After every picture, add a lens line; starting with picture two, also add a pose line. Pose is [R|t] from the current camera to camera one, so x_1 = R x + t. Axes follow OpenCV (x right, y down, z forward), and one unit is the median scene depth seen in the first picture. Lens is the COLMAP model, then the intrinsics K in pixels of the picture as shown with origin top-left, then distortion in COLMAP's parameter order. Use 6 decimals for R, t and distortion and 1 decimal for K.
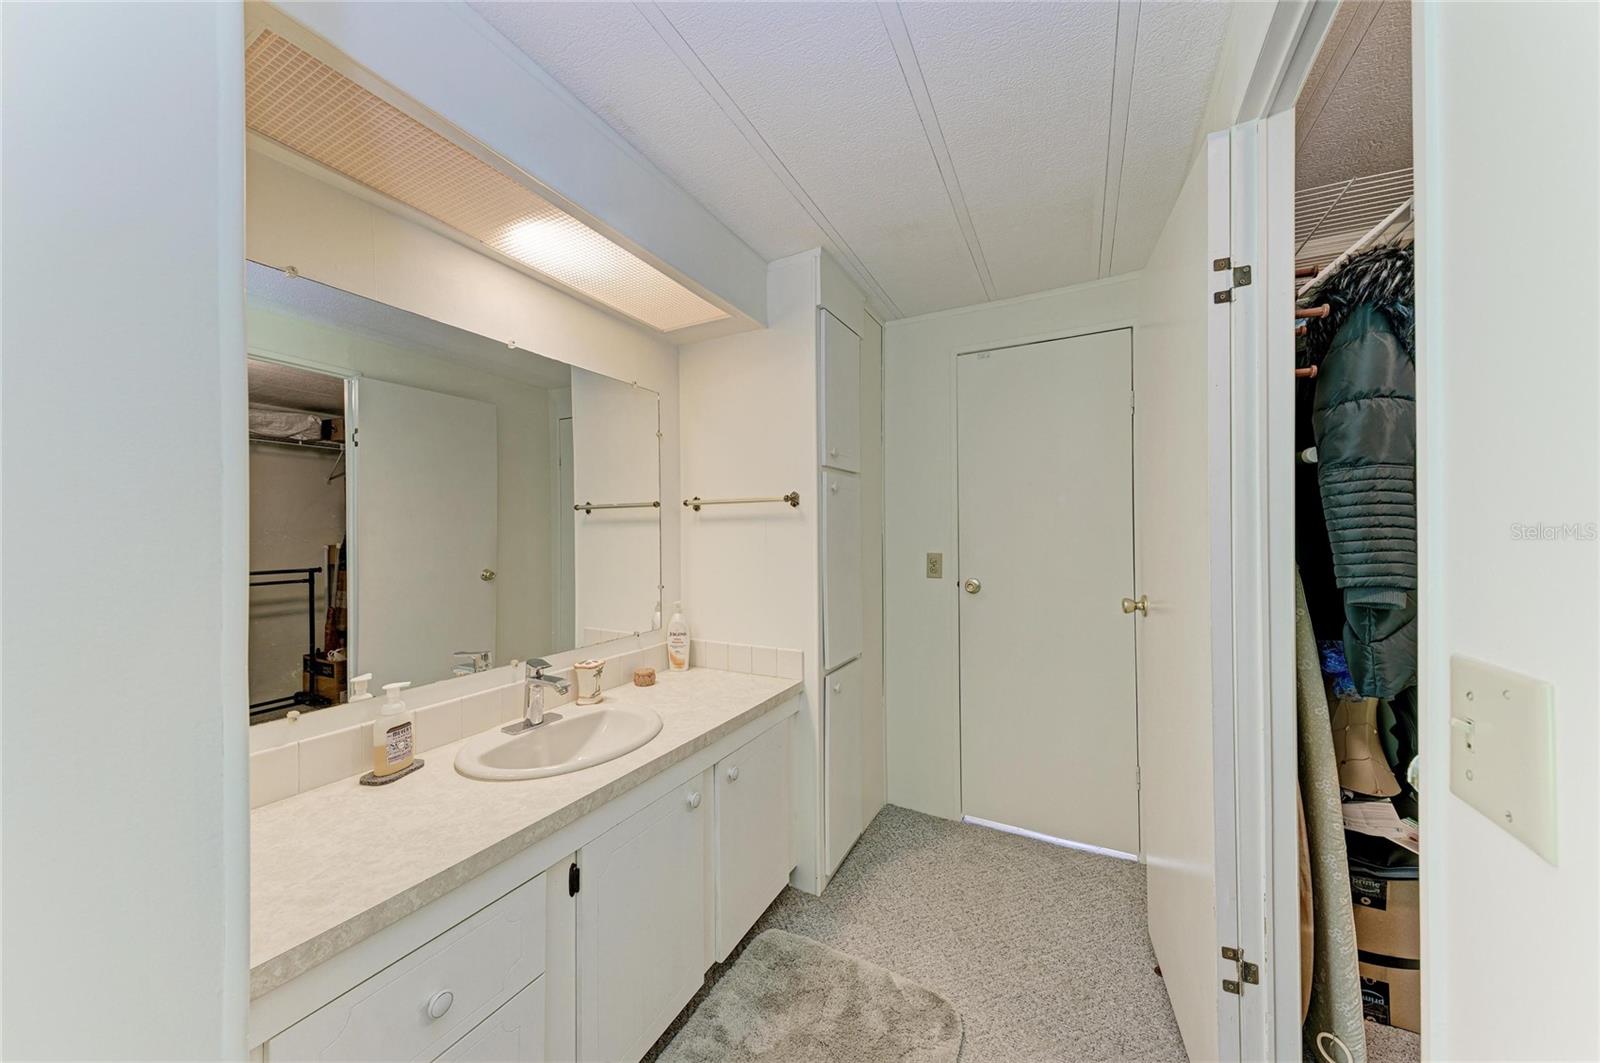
lens RADIAL K [[543.2, 0, 803.5], [0, 543.2, 527.7], [0, 0, 1]] dist [0.016220, -0.002380]
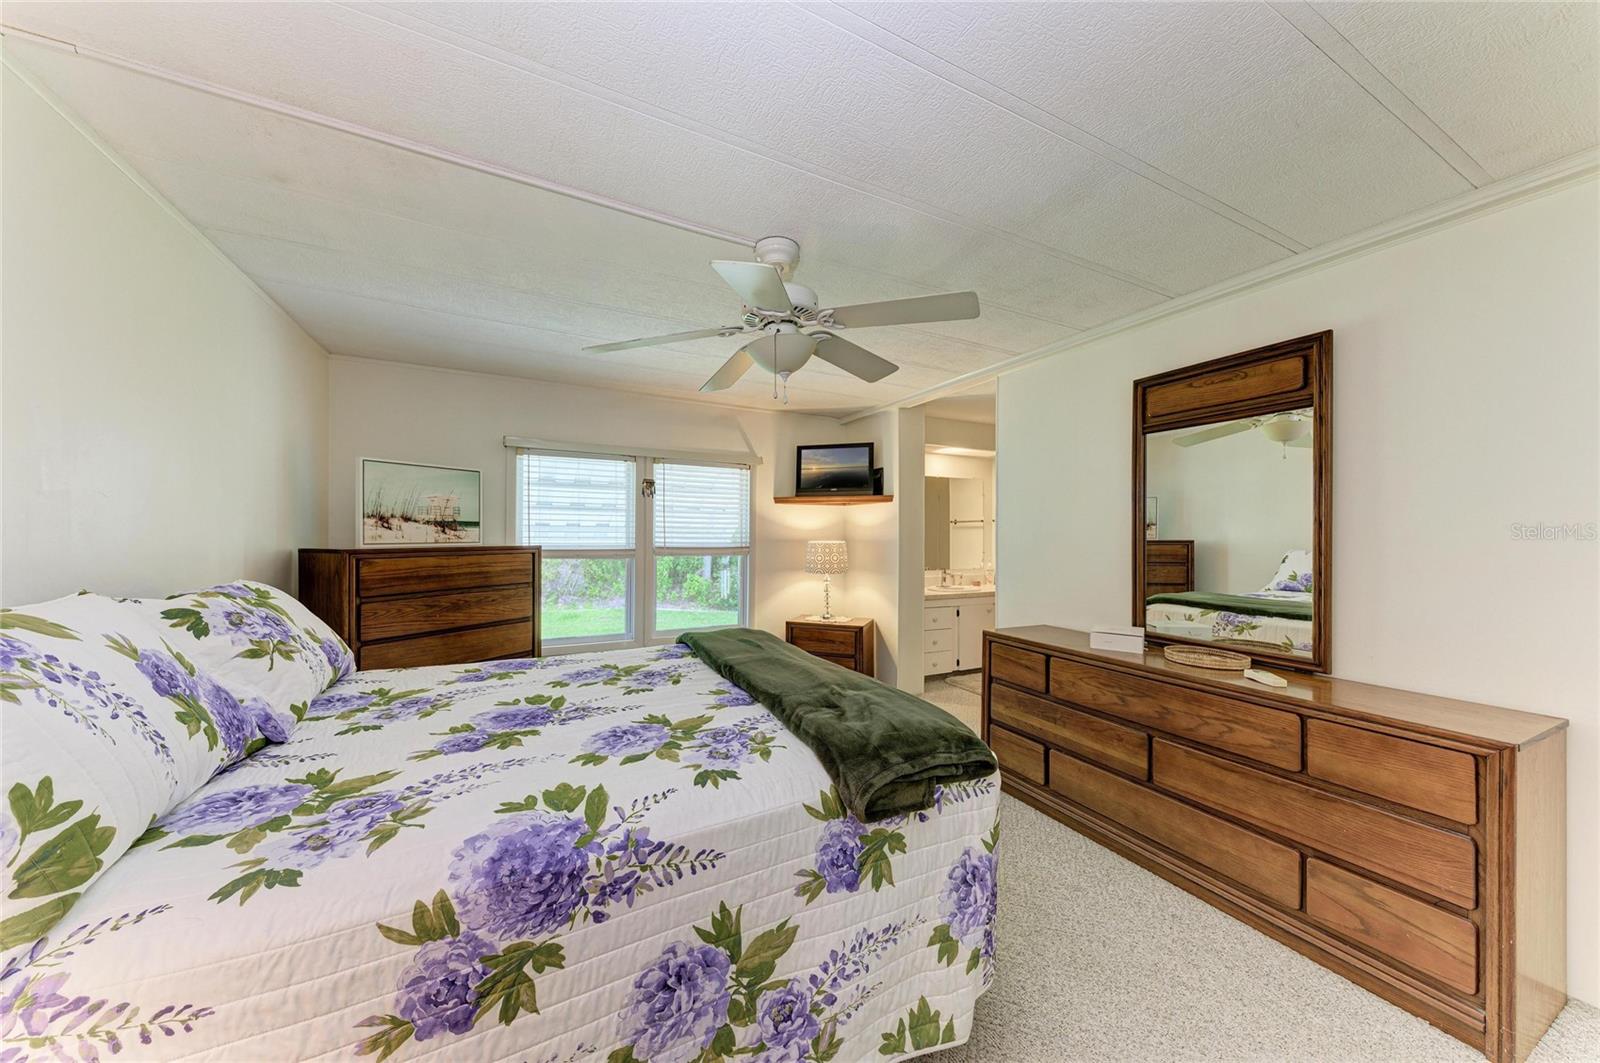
lens RADIAL K [[543.2, 0, 809.0], [0, 543.2, 526.8], [0, 0, 1]] dist [0.016220, -0.002380]
pose [[0.817390, 0.006191, -0.576051, 0.621693], [-0.010382, 0.999938, -0.003985, -0.004978], [0.575991, 0.009238, 0.817404, -1.822555]]
